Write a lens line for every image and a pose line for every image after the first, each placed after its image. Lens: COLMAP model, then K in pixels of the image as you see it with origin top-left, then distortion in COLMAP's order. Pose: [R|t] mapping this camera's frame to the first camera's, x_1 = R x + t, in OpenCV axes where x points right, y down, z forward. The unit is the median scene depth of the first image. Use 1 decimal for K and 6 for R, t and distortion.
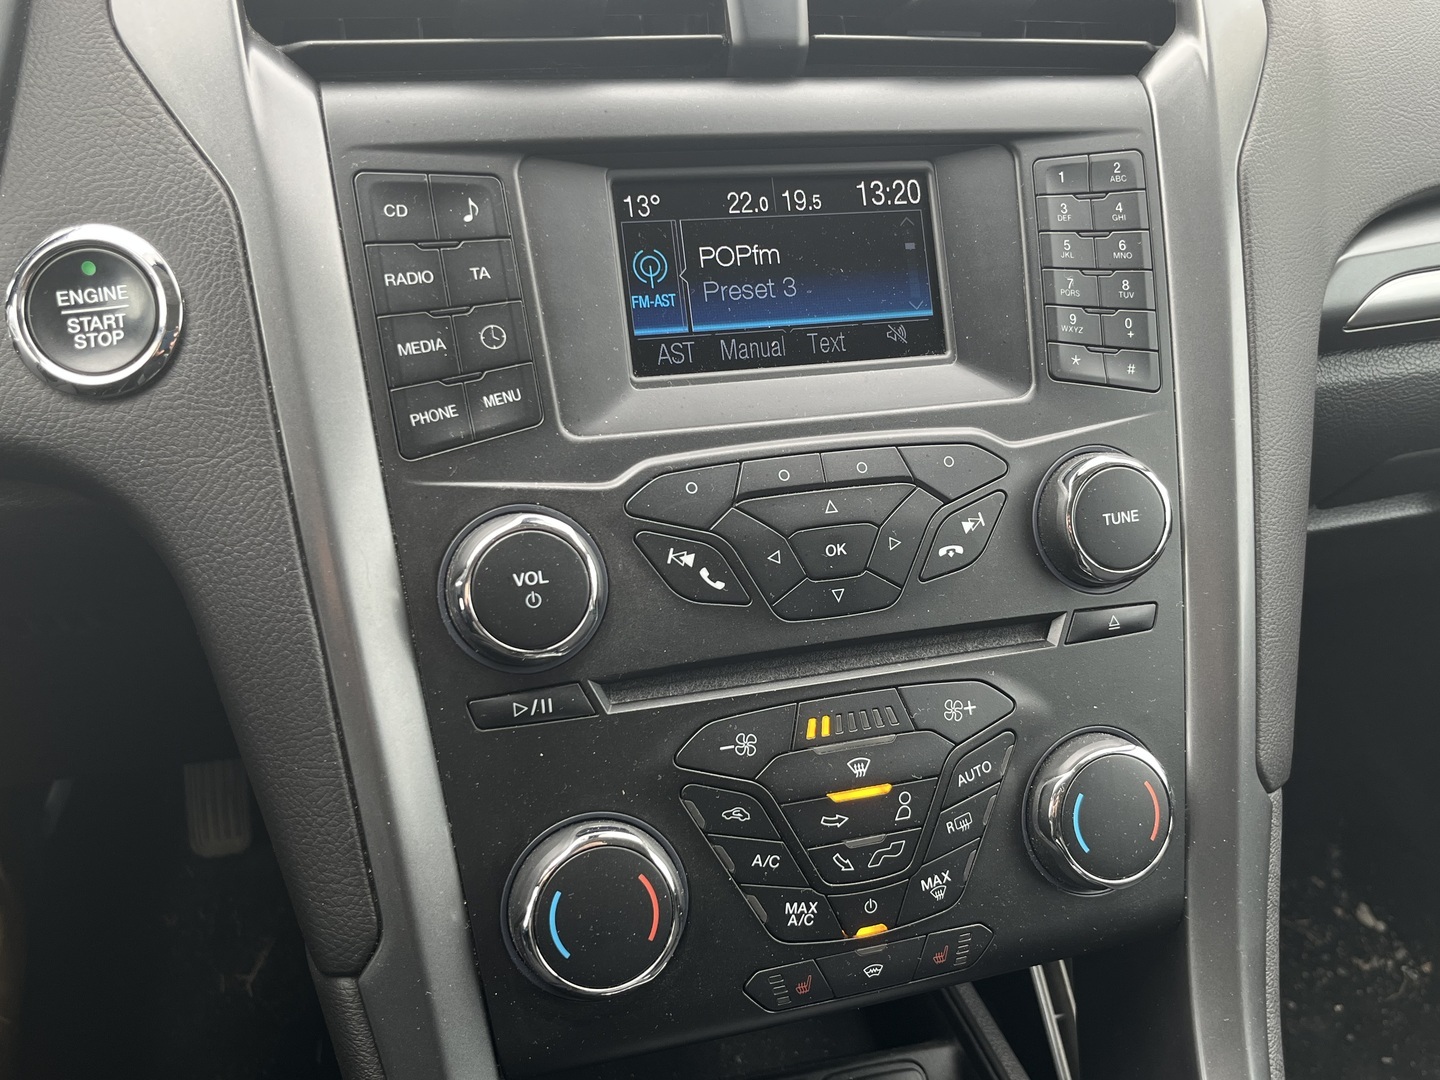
lens RADIAL K [[1304.3, 0, 720.8], [0, 1304.3, 546.5], [0, 0, 1]] dist [-0.010978, -0.002449]
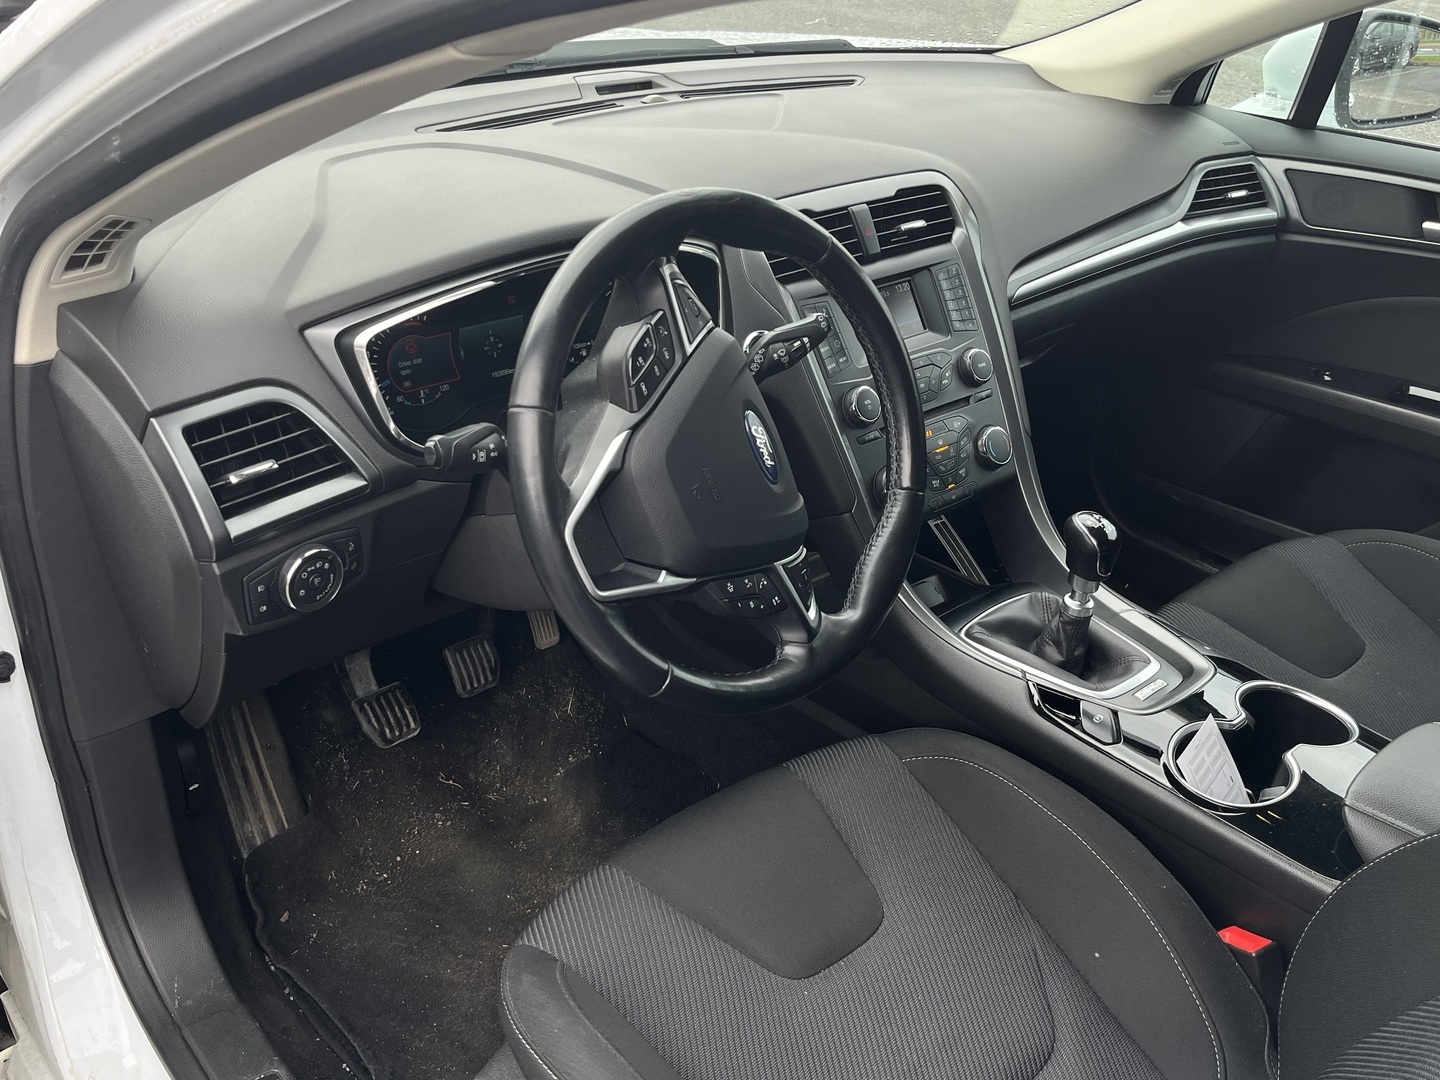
lens RADIAL K [[1304.3, 0, 719.5], [0, 1304.3, 536.7], [0, 0, 1]] dist [-0.010978, -0.002449]
pose [[0.923549, -0.220800, 0.313535, -1.598603], [0.227358, 0.973680, 0.015987, 0.216855], [-0.308813, 0.056520, 0.949442, -2.176414]]
